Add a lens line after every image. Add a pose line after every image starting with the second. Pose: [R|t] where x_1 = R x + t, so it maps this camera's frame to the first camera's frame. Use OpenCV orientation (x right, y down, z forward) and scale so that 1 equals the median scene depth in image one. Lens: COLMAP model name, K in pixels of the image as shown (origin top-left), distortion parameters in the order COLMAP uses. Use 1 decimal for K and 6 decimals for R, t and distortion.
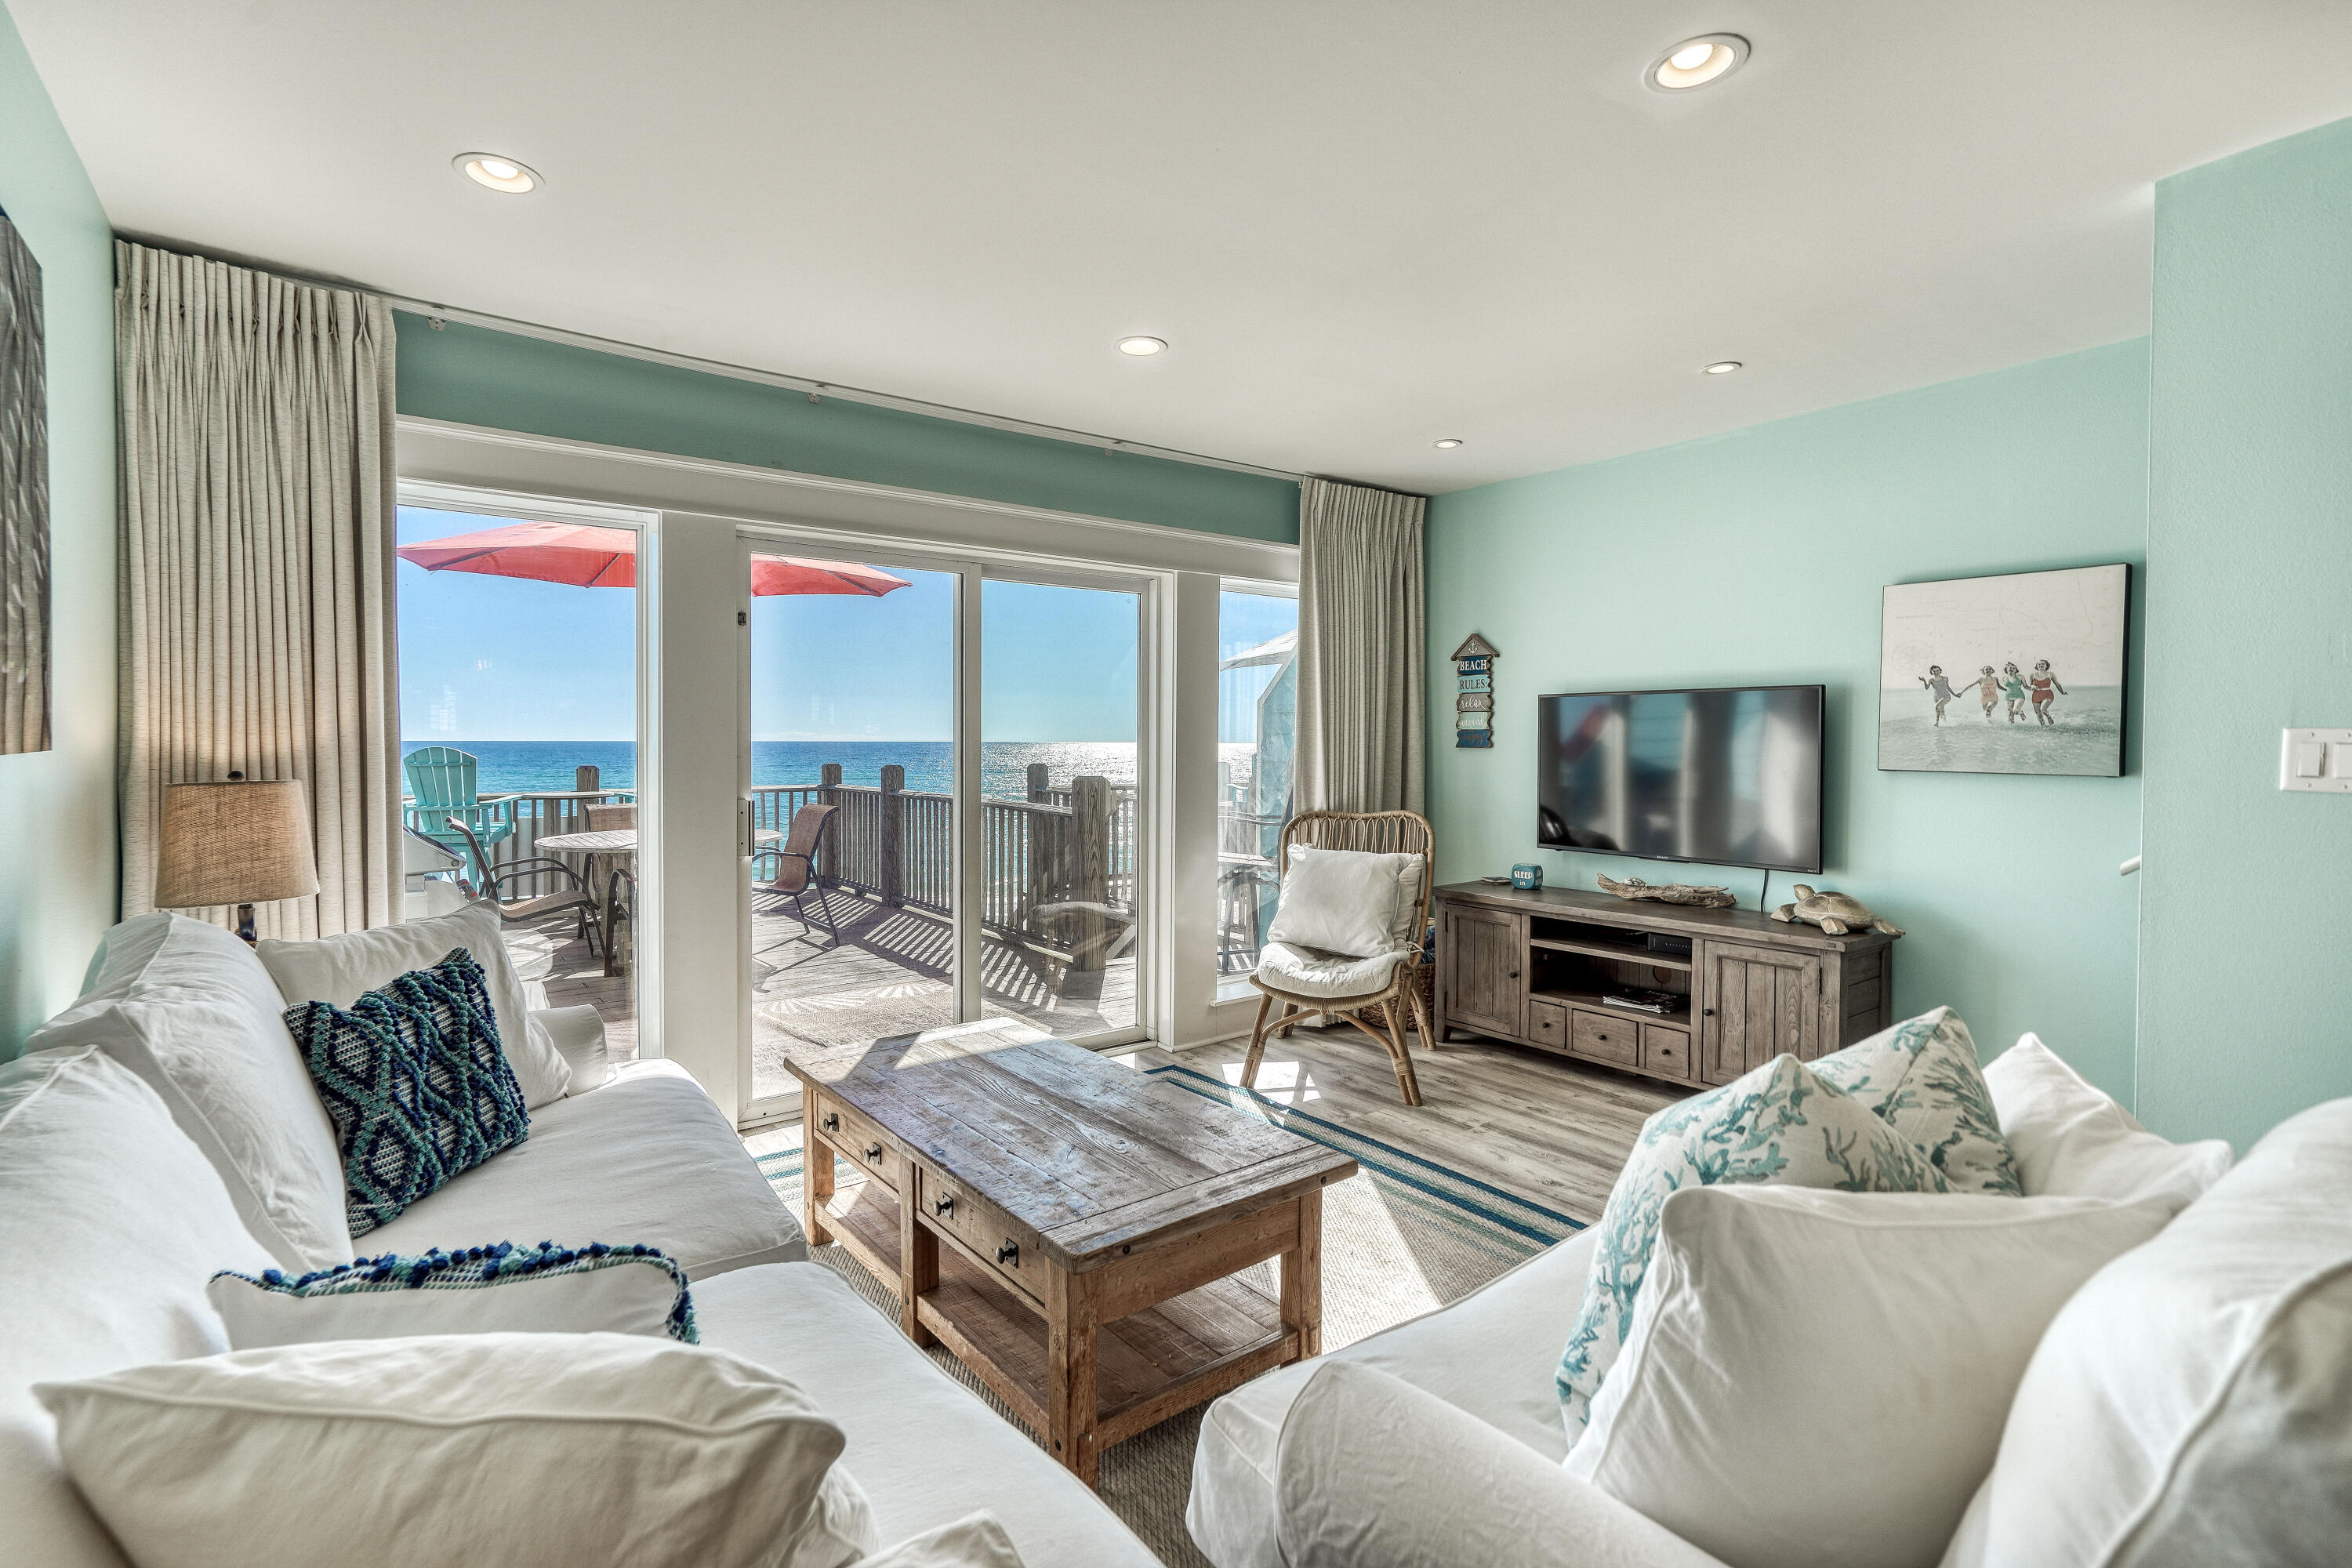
lens RADIAL K [[1112.2, 0, 1146.0], [0, 1112.2, 753.6], [0, 0, 1]] dist [0.004952, 0.001616]
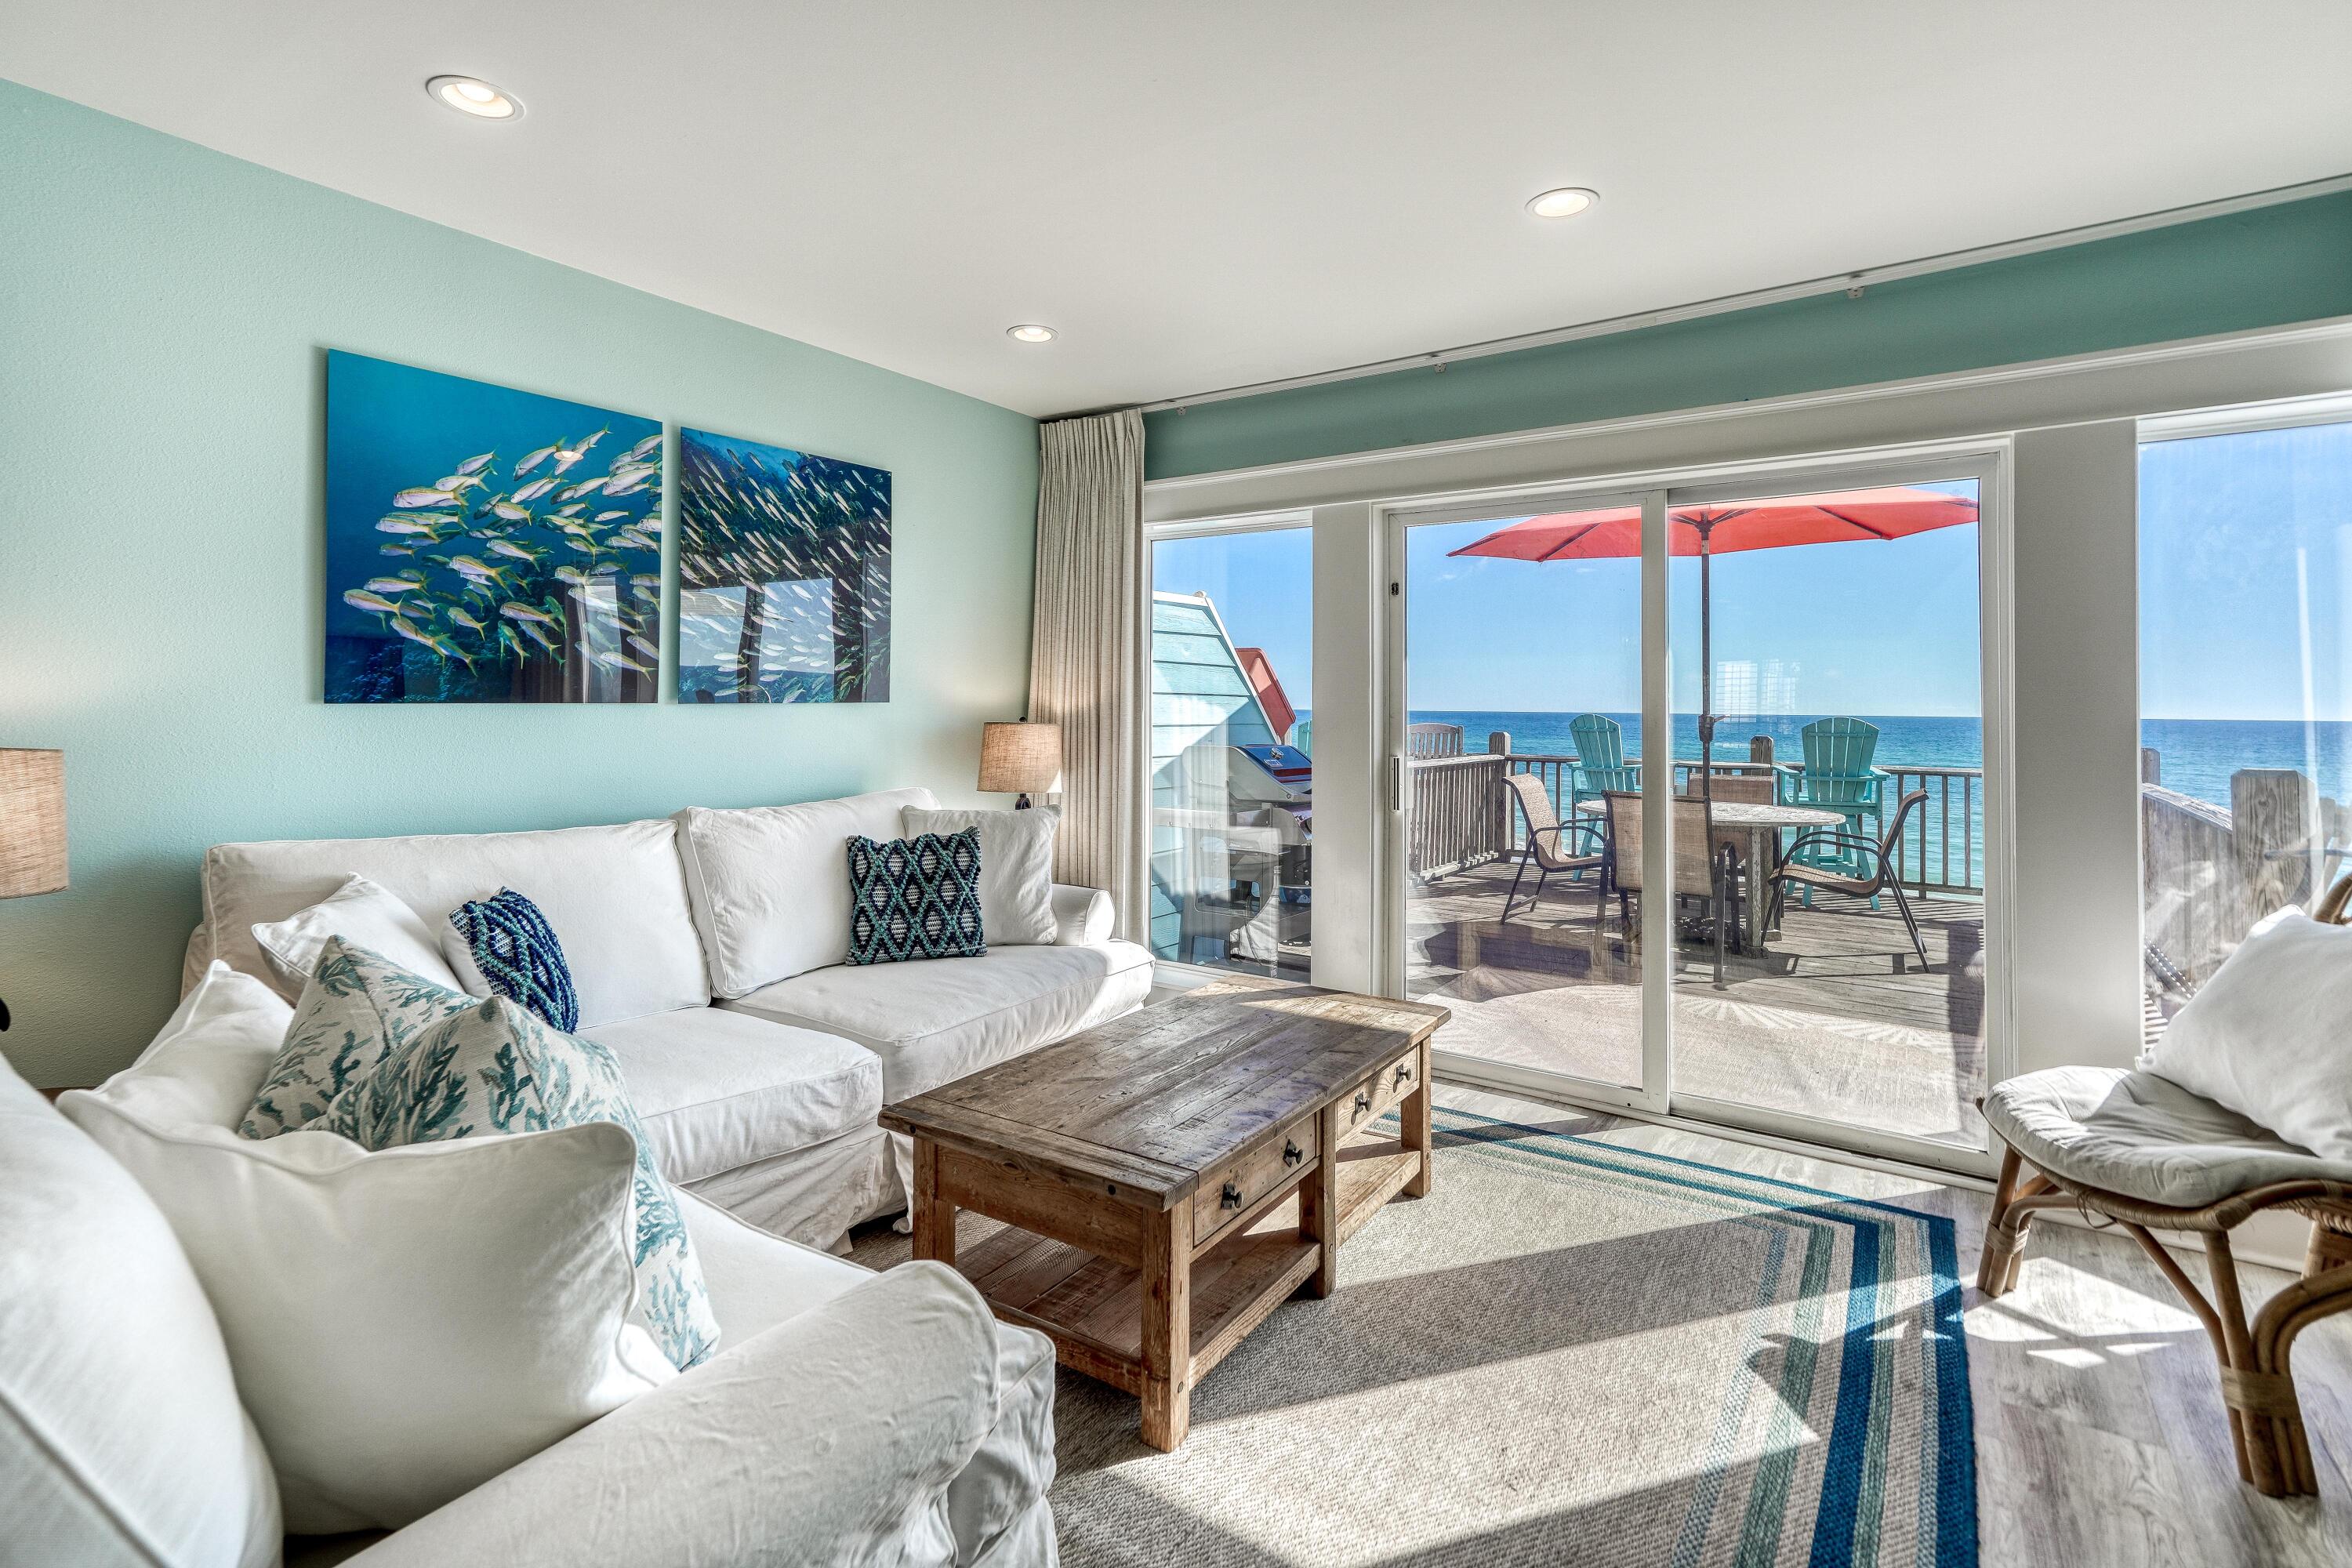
lens RADIAL K [[1123.2, 0, 1150.5], [0, 1123.2, 678.5], [0, 0, 1]] dist [-0.002009, -0.000229]
pose [[0.292466, -0.023640, -0.955984, 0.566450], [-0.024012, 0.999198, -0.032055, 0.006703], [0.955974, 0.032330, 0.291664, 0.419463]]
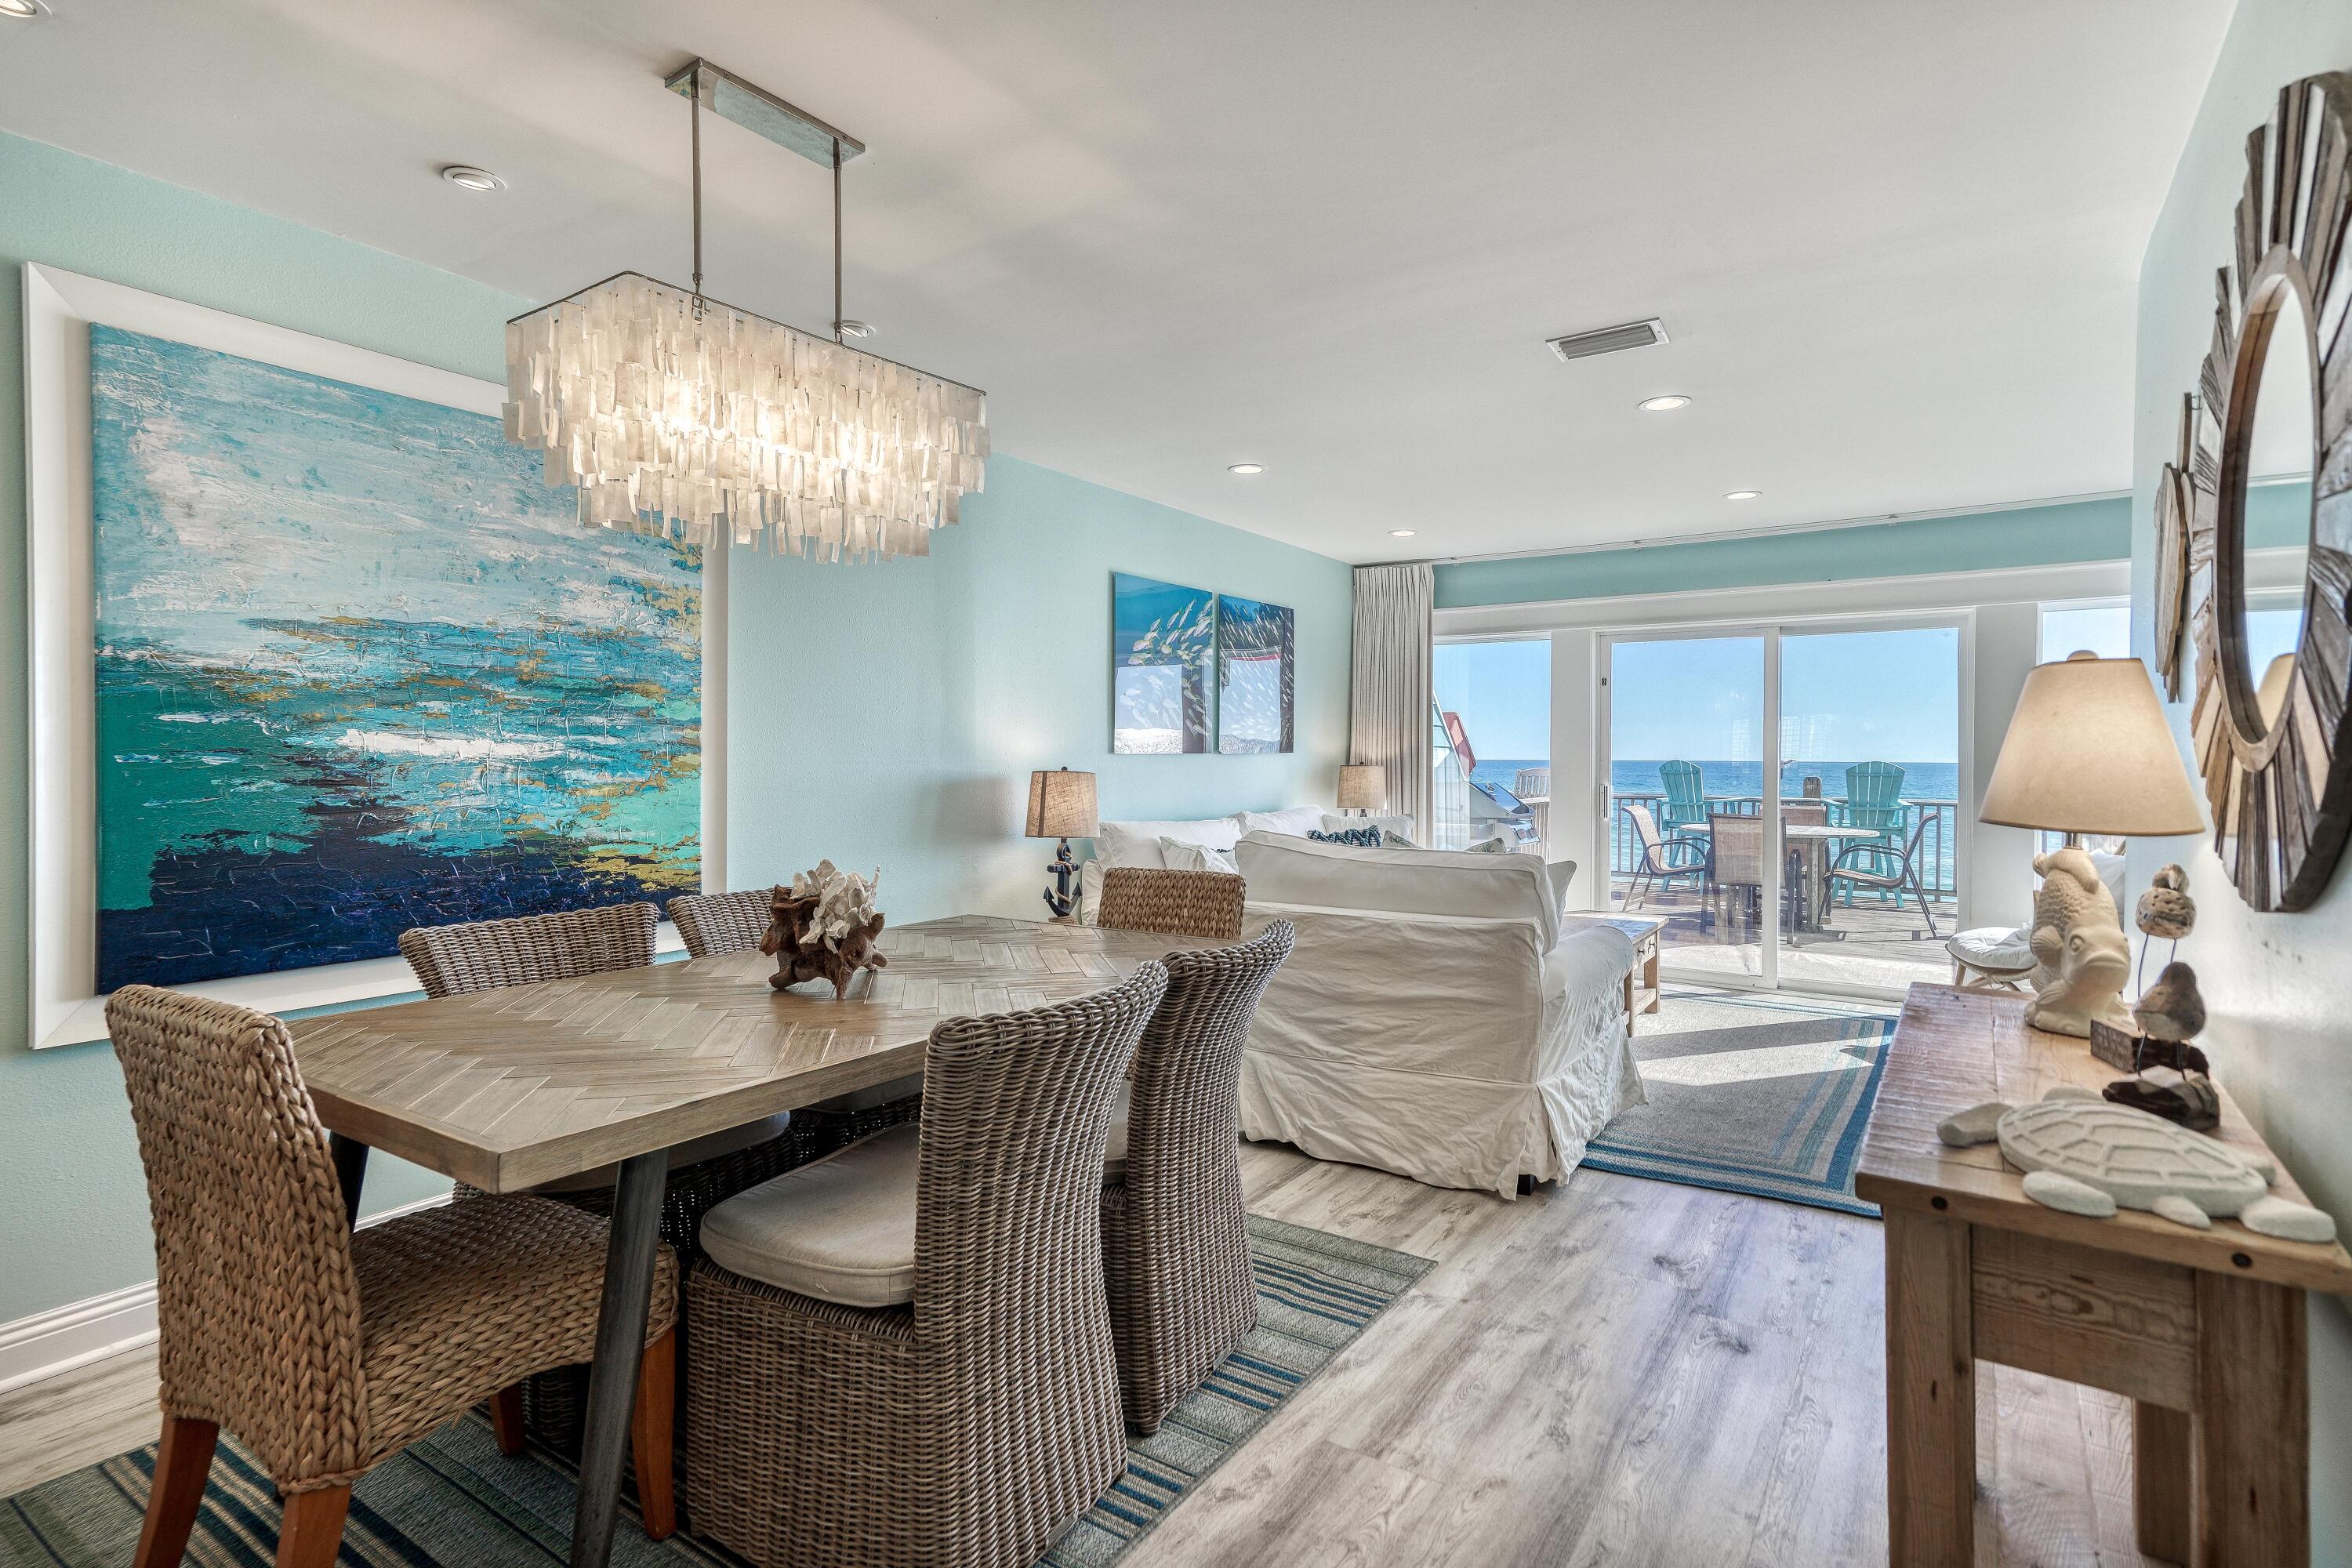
lens RADIAL K [[1174.5, 0, 1181.8], [0, 1174.5, 751.0], [0, 0, 1]] dist [0.018603, 0.000241]
pose [[0.315336, -0.002576, -0.948977, 1.093139], [-0.021915, 0.999710, -0.009996, 0.019824], [0.948727, 0.023949, 0.315188, -0.194942]]
